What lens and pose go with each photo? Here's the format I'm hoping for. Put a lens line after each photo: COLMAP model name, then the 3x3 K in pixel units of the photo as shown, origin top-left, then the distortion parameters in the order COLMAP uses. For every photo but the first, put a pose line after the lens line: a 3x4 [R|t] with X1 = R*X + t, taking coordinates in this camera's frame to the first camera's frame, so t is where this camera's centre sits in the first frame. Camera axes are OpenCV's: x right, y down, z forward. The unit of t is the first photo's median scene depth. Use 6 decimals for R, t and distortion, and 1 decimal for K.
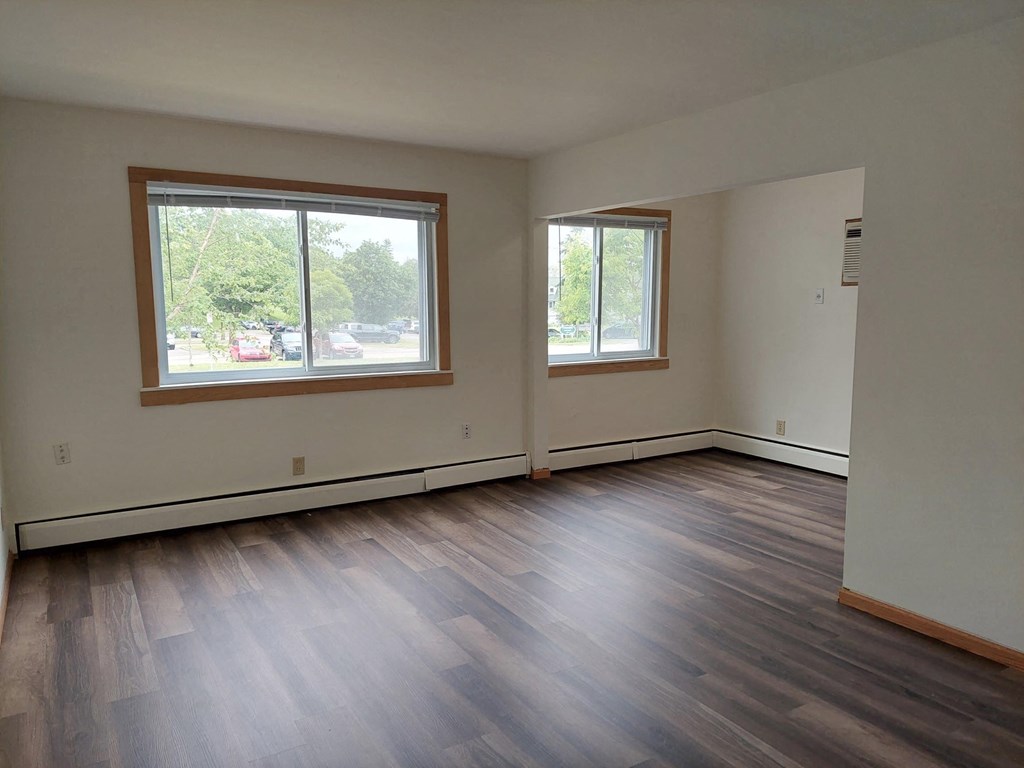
lens RADIAL K [[745.3, 0, 504.0], [0, 745.3, 387.9], [0, 0, 1]] dist [0.084359, -0.050382]
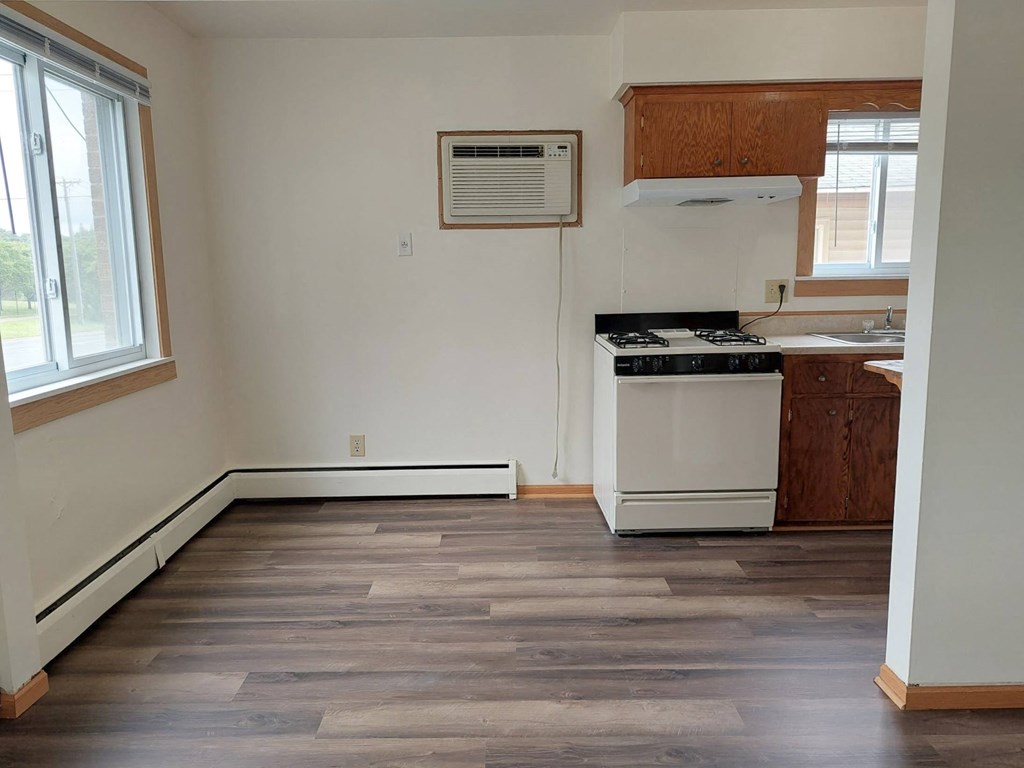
lens RADIAL K [[777.3, 0, 512.0], [0, 777.3, 384.0], [0, 0, 1]] dist [0.085415, -0.085130]
pose [[0.503281, -0.134415, 0.853605, -0.149011], [0.115079, 0.989455, 0.087957, -0.047940], [-0.856426, 0.053965, 0.513442, 0.566882]]
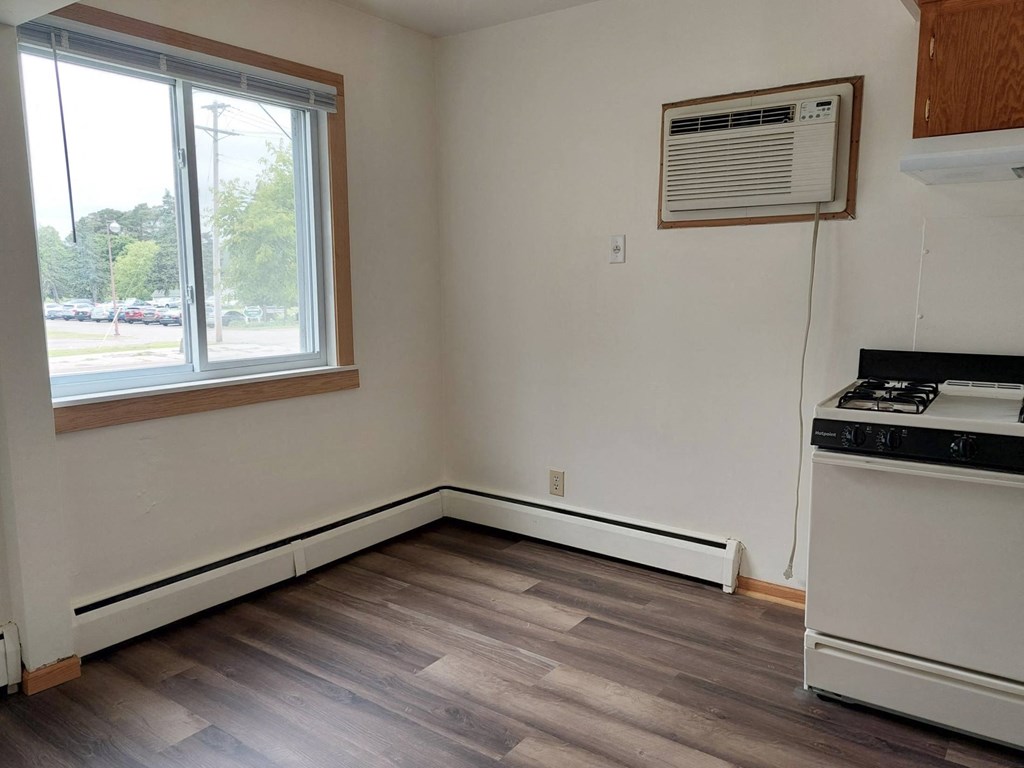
lens RADIAL K [[777.3, 0, 512.0], [0, 777.3, 384.0], [0, 0, 1]] dist [0.085415, -0.085130]
pose [[0.922976, -0.052569, 0.381250, 0.123652], [0.046361, 0.998600, 0.025458, -0.041046], [-0.382054, -0.005822, 0.924122, 0.503926]]
